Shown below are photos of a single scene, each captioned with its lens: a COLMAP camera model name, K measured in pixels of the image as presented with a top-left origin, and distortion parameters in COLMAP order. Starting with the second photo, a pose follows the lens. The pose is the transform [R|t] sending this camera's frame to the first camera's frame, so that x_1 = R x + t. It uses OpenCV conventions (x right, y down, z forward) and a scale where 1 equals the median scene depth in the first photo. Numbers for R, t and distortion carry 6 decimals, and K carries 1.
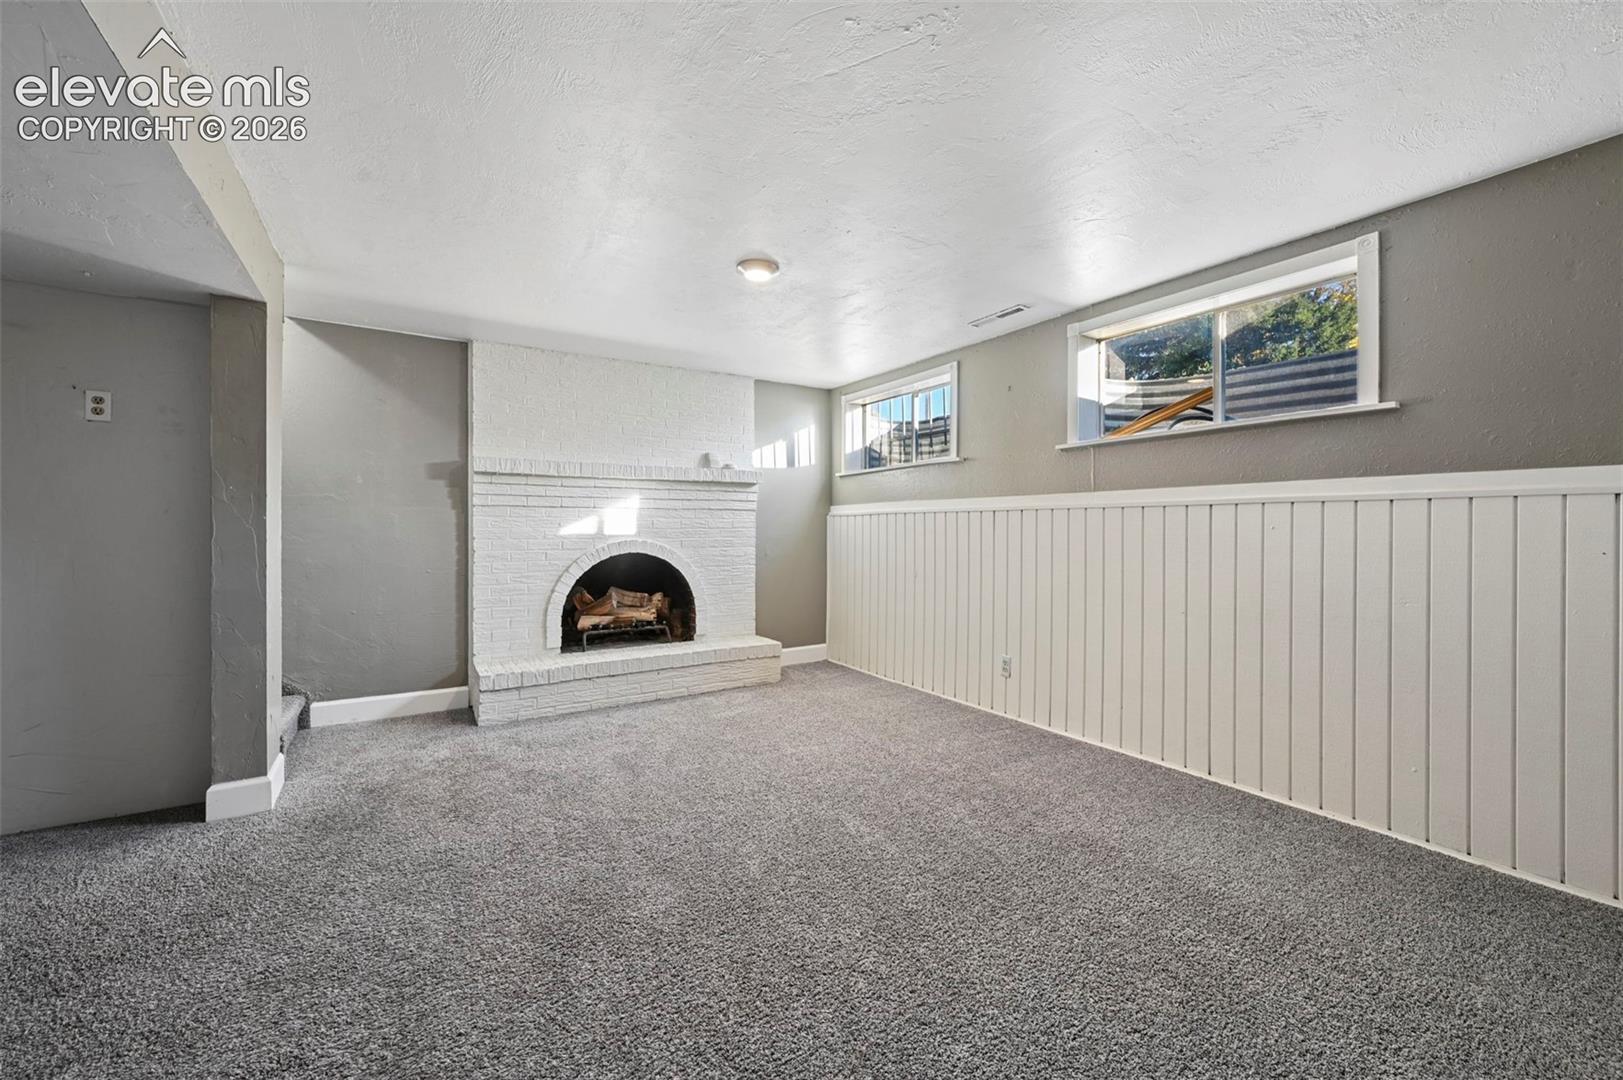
lens RADIAL K [[660.1, 0, 823.8], [0, 660.1, 528.0], [0, 0, 1]] dist [0.000627, -0.000032]
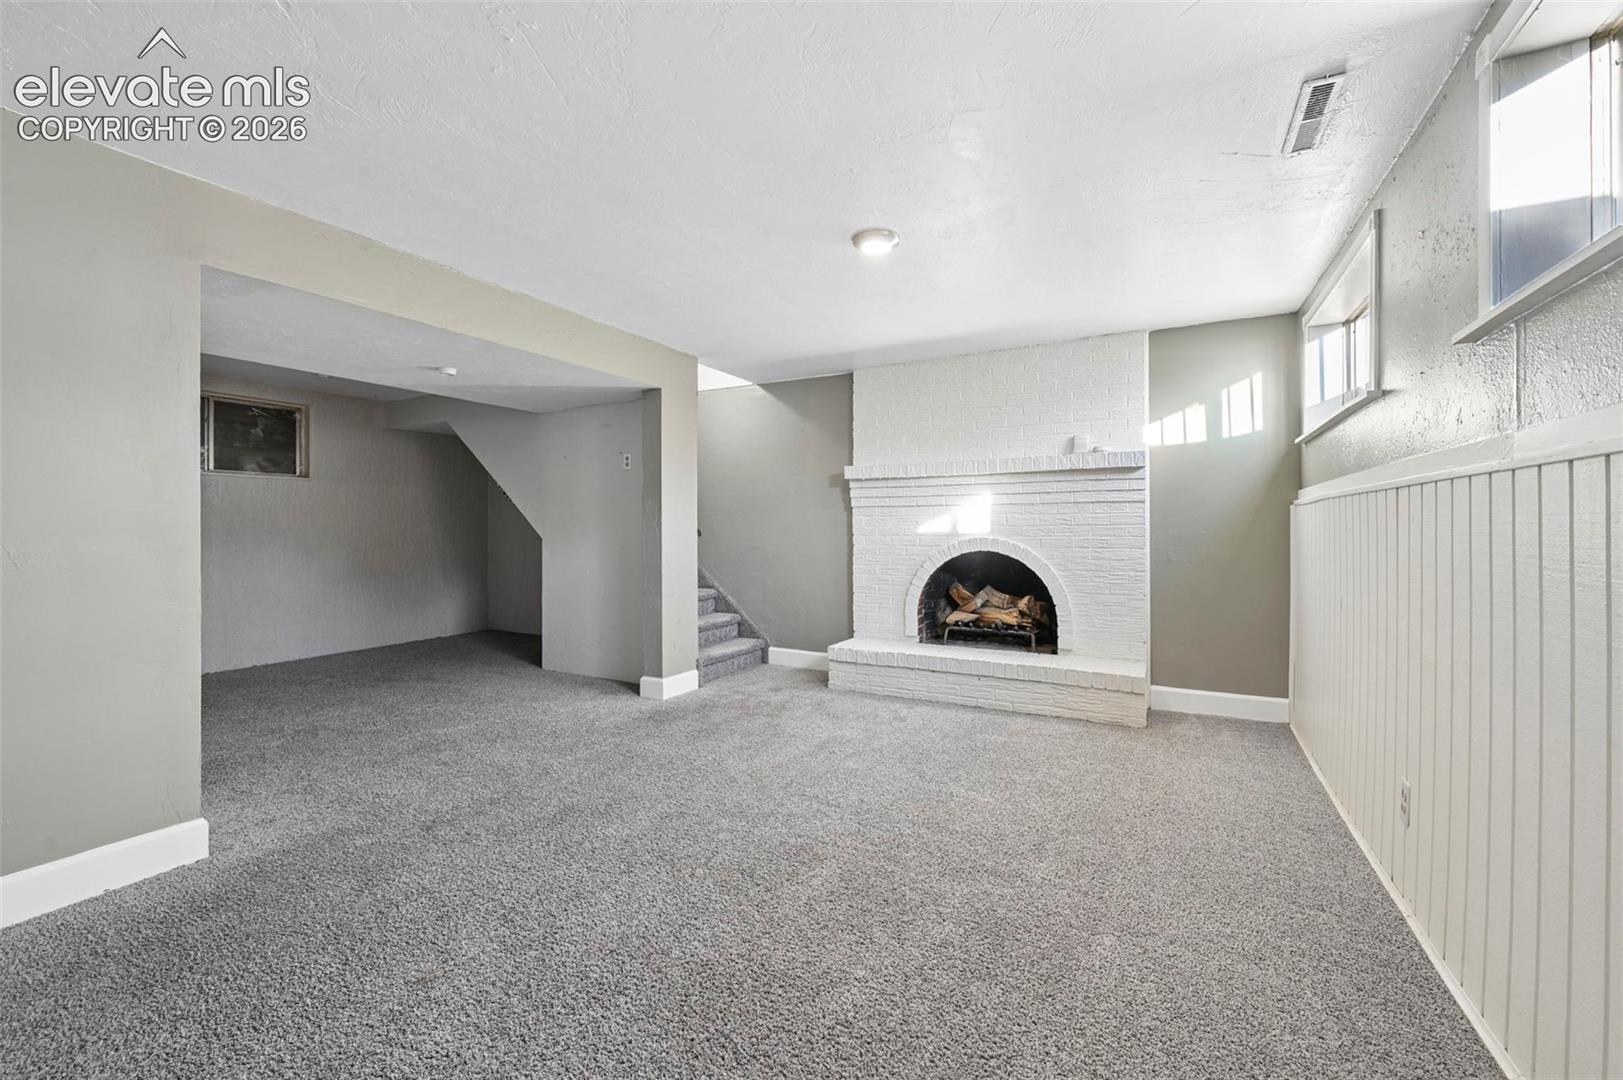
lens RADIAL K [[651.4, 0, 804.0], [0, 651.4, 529.5], [0, 0, 1]] dist [-0.001303, -0.000083]
pose [[0.465177, 0.002120, -0.885215, 0.451290], [0.004164, 0.999981, 0.004583, 0.000588], [0.885208, -0.005818, 0.465159, 0.341121]]
